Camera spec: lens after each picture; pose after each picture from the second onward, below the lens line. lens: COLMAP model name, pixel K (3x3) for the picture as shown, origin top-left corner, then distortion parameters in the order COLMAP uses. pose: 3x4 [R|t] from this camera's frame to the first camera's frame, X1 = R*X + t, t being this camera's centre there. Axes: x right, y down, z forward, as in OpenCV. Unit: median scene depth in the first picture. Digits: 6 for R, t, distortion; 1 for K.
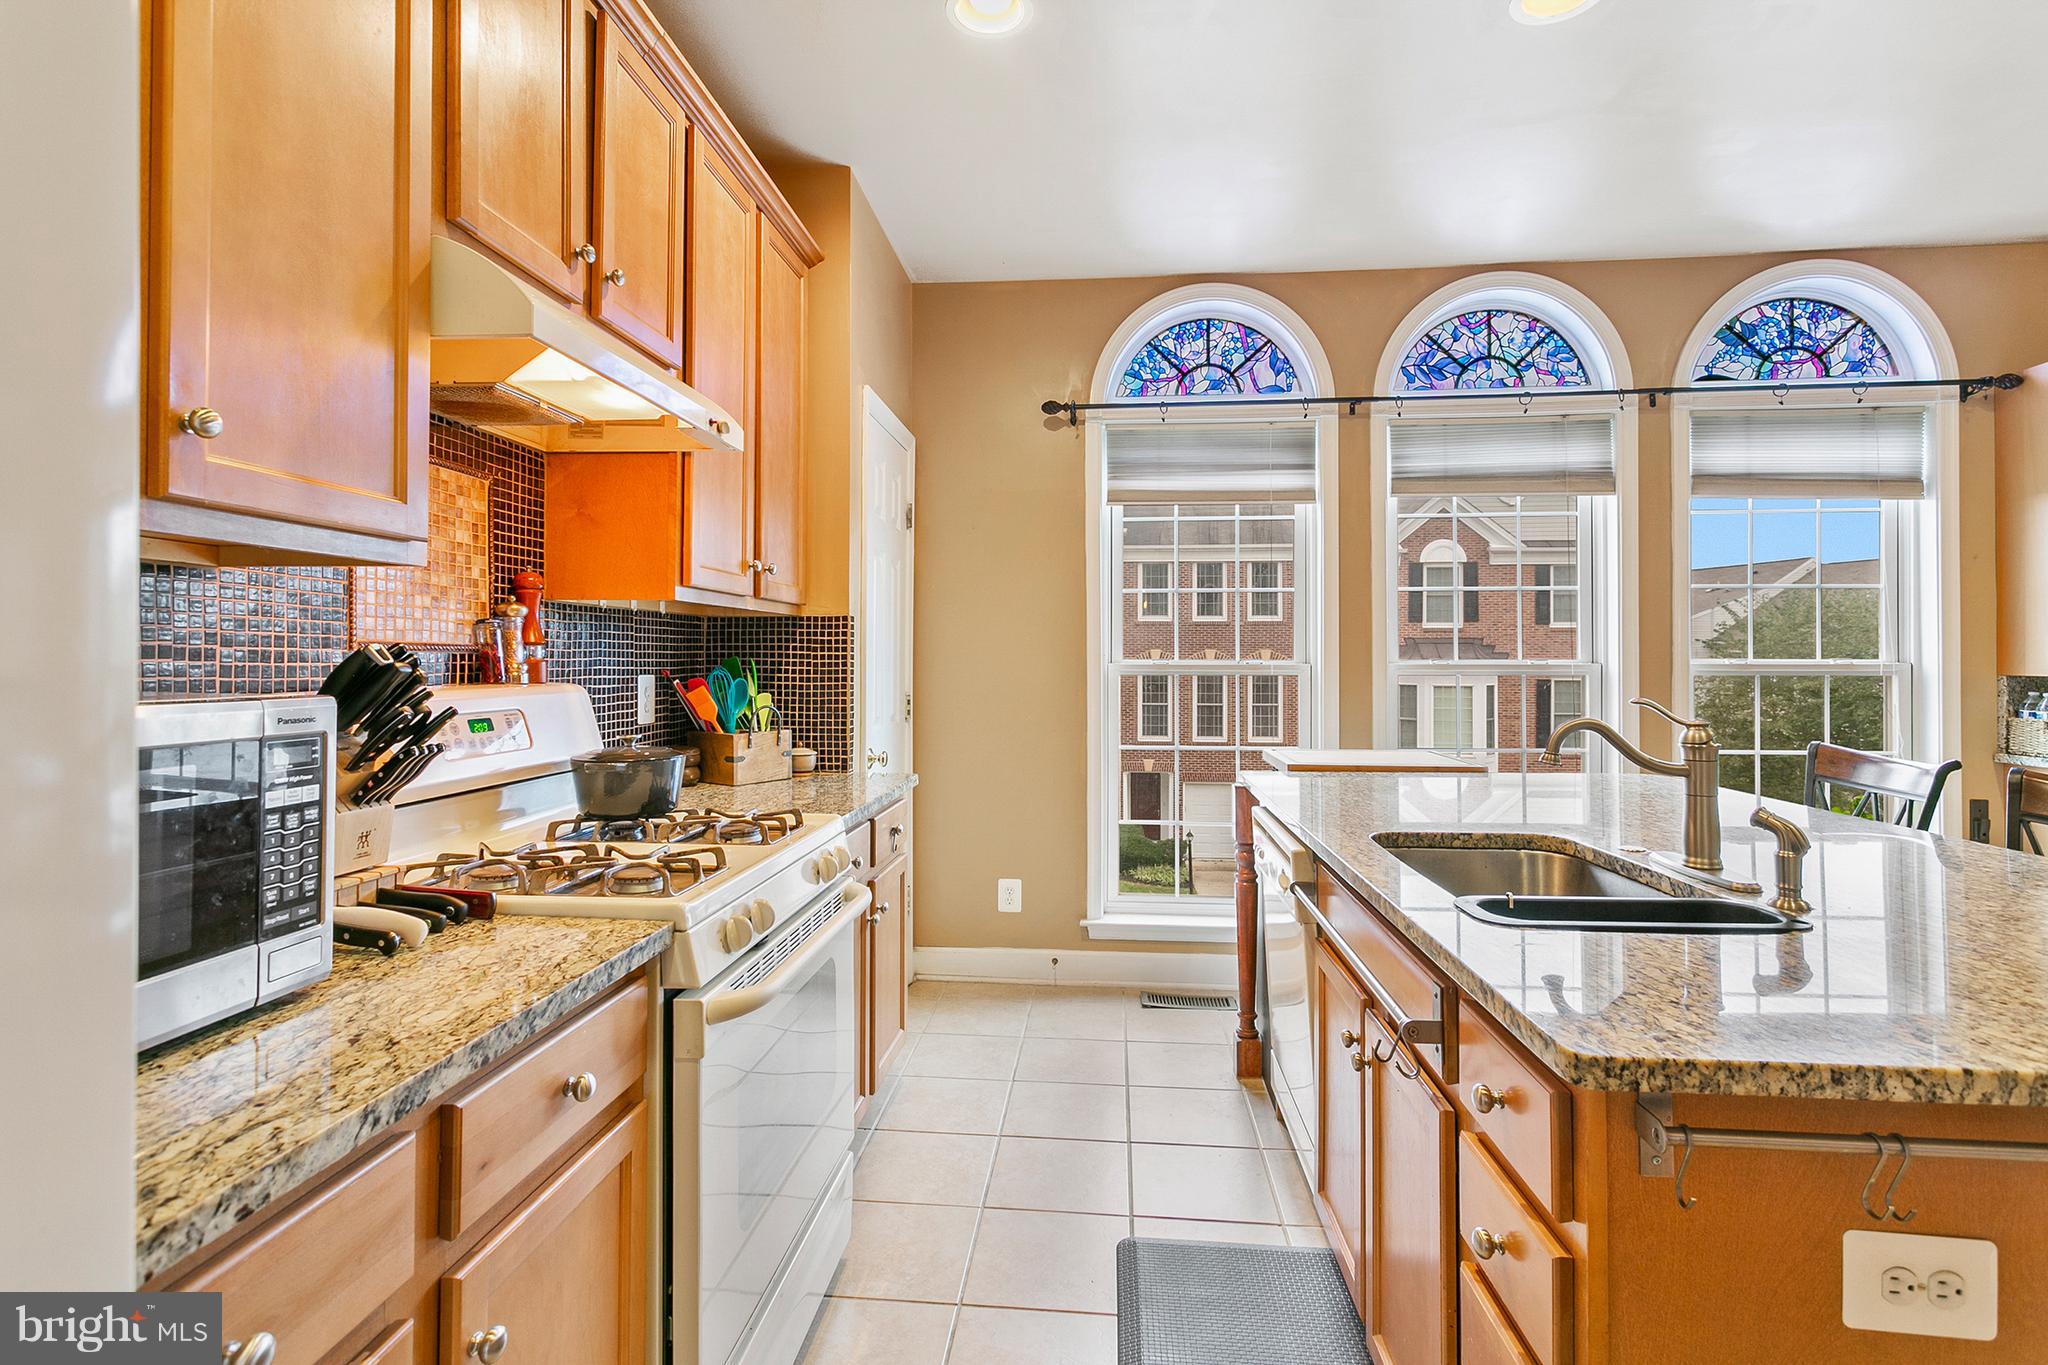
lens RADIAL K [[957.5, 0, 1028.9], [0, 957.5, 641.7], [0, 0, 1]] dist [-0.000811, 0.008455]
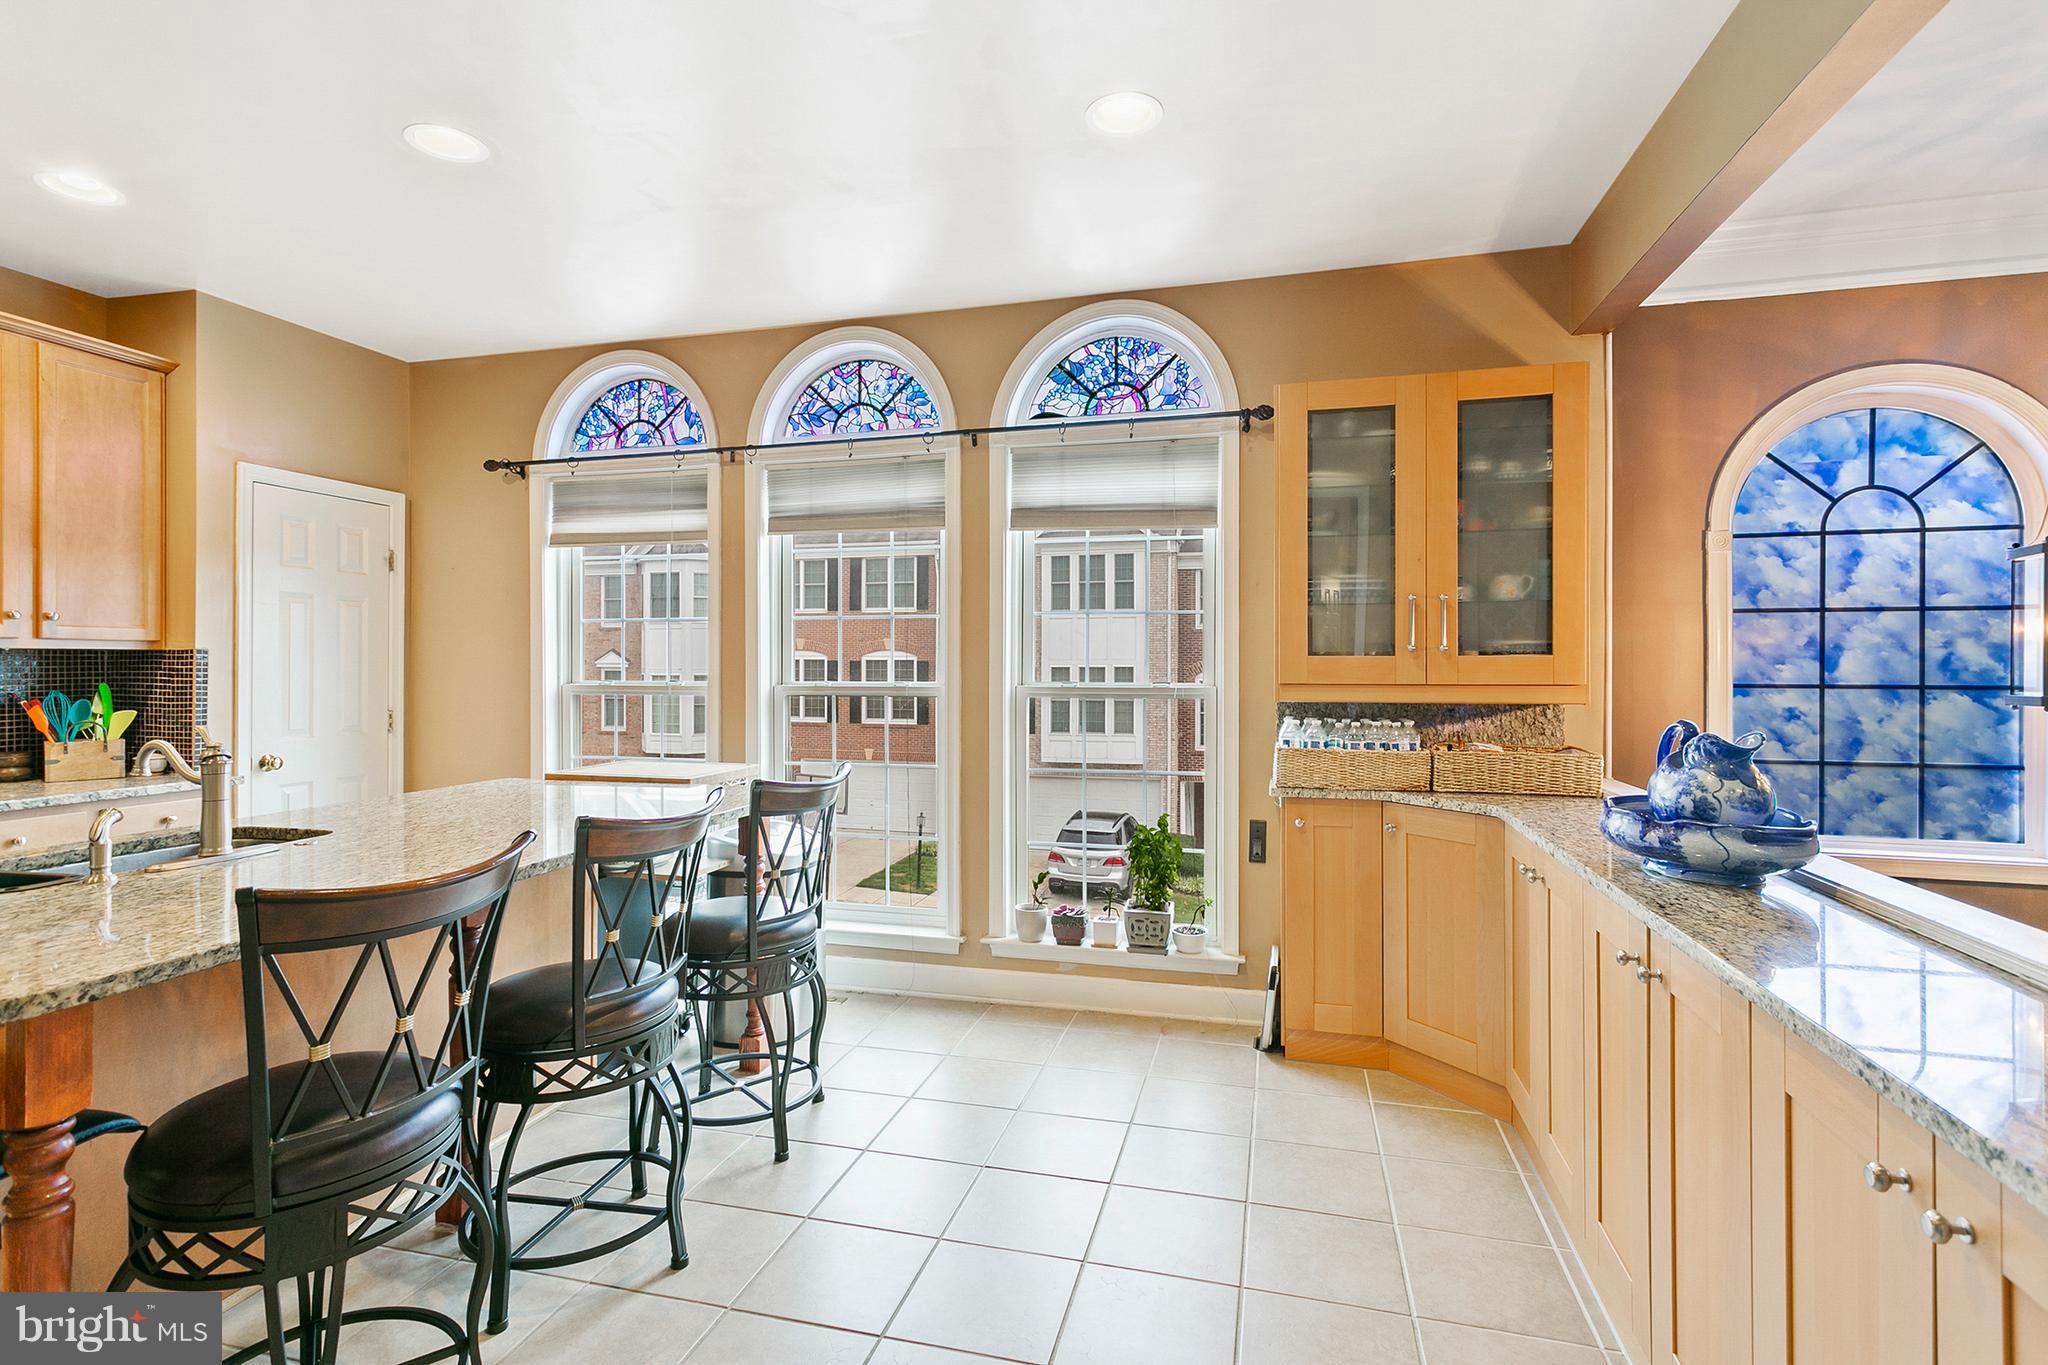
lens RADIAL K [[984.4, 0, 1021.8], [0, 984.4, 644.6], [0, 0, 1]] dist [0.000806, 0.001065]
pose [[0.985334, -0.005673, -0.170545, 0.852908], [0.003277, 0.999892, -0.014325, -0.008807], [0.170608, 0.013556, 0.985246, -0.060400]]
